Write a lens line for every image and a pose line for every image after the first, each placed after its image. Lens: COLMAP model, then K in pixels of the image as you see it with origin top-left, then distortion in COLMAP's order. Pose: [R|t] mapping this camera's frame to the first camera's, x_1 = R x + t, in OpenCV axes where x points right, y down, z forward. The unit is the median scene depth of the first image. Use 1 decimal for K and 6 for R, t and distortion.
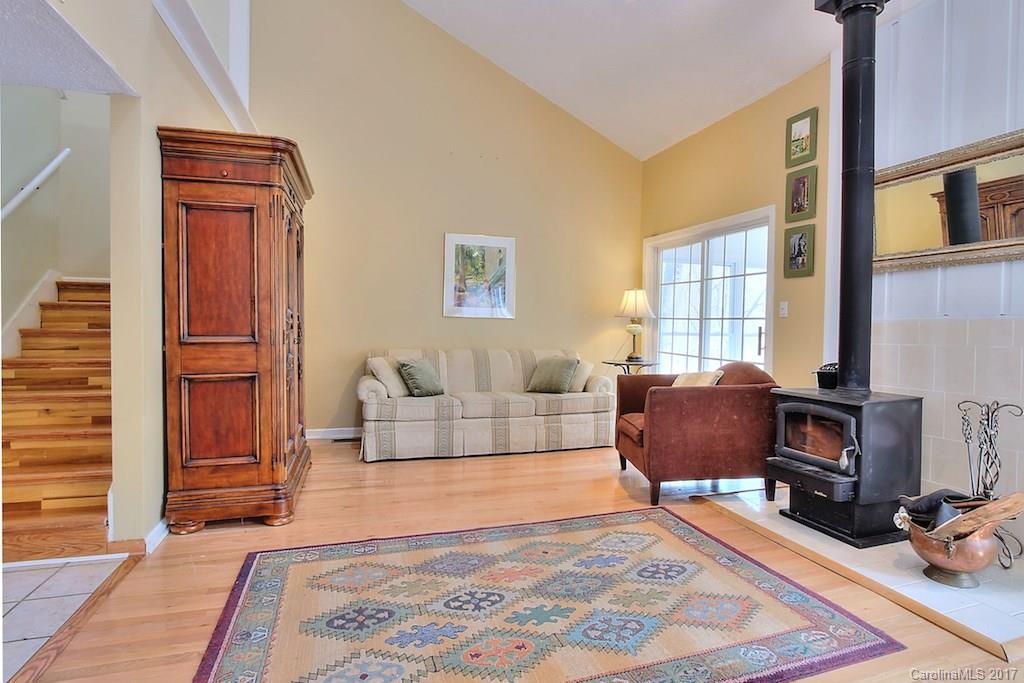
lens RADIAL K [[536.7, 0, 529.9], [0, 536.7, 337.2], [0, 0, 1]] dist [-0.015319, -0.000158]
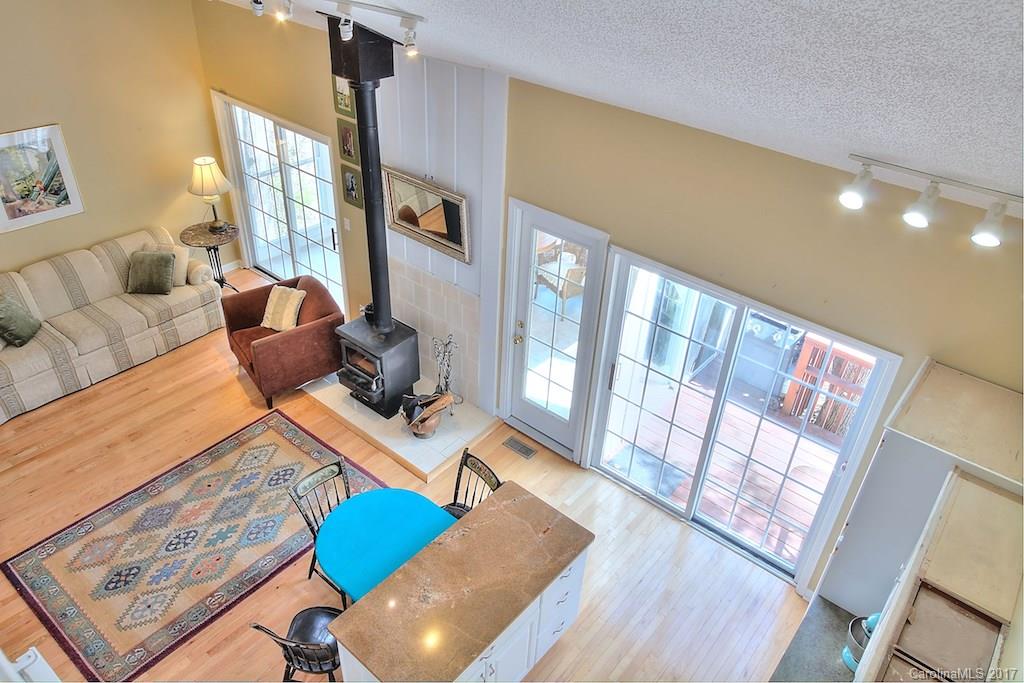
lens RADIAL K [[681.2, 0, 512.0], [0, 681.2, 341.5], [0, 0, 1]] dist [-0.005450, 0.005824]
pose [[0.841098, -0.272202, 0.467397, -0.039176], [-0.016203, 0.851070, 0.524803, -0.945628], [-0.540640, -0.448984, 0.711423, -0.688919]]
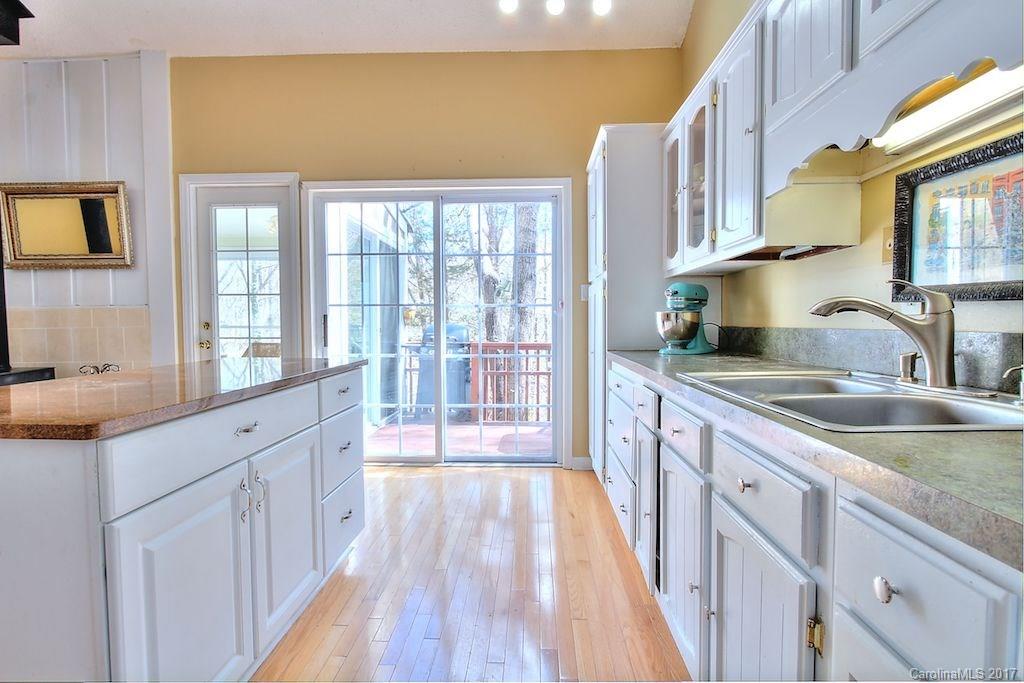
lens RADIAL K [[499.0, 0, 512.0], [0, 499.0, 341.5], [0, 0, 1]] dist [-0.001478, 0.000711]
pose [[0.373146, -0.056691, 0.926039, 0.014128], [0.026566, 0.998375, 0.050415, 0.016510], [-0.927392, 0.005789, 0.374045, -0.498042]]
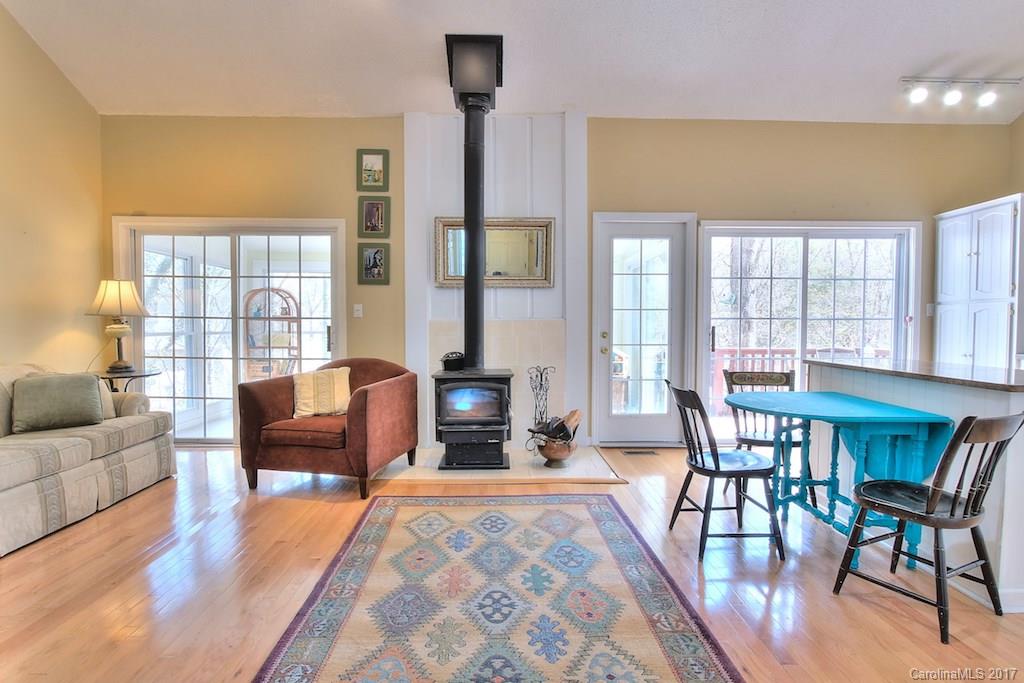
lens RADIAL K [[511.7, 0, 503.0], [0, 511.7, 341.9], [0, 0, 1]] dist [-0.012324, -0.000183]
pose [[0.319077, -0.045736, 0.946624, -0.693837], [0.025388, 0.998889, 0.039704, -0.028696], [-0.947389, 0.011364, 0.319884, 0.475883]]
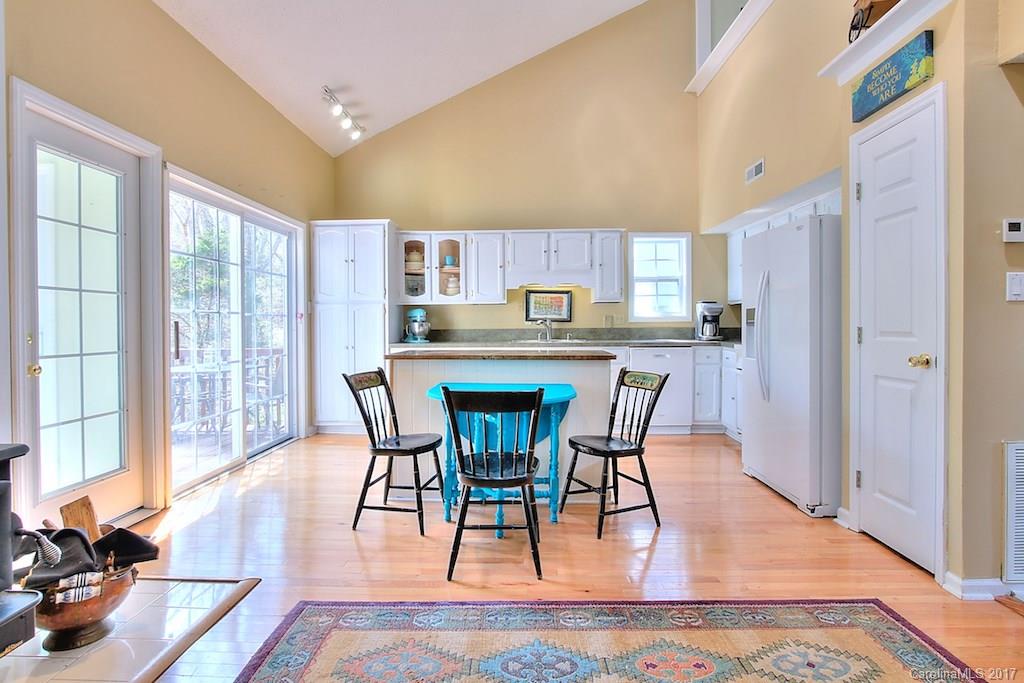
lens RADIAL K [[544.7, 0, 509.4], [0, 544.7, 338.7], [0, 0, 1]] dist [-0.026914, -0.000351]
pose [[-0.937593, -0.019866, 0.347166, -0.060946], [-0.002150, 0.998679, 0.051340, -0.023101], [-0.347727, 0.047390, -0.936397, 1.166588]]
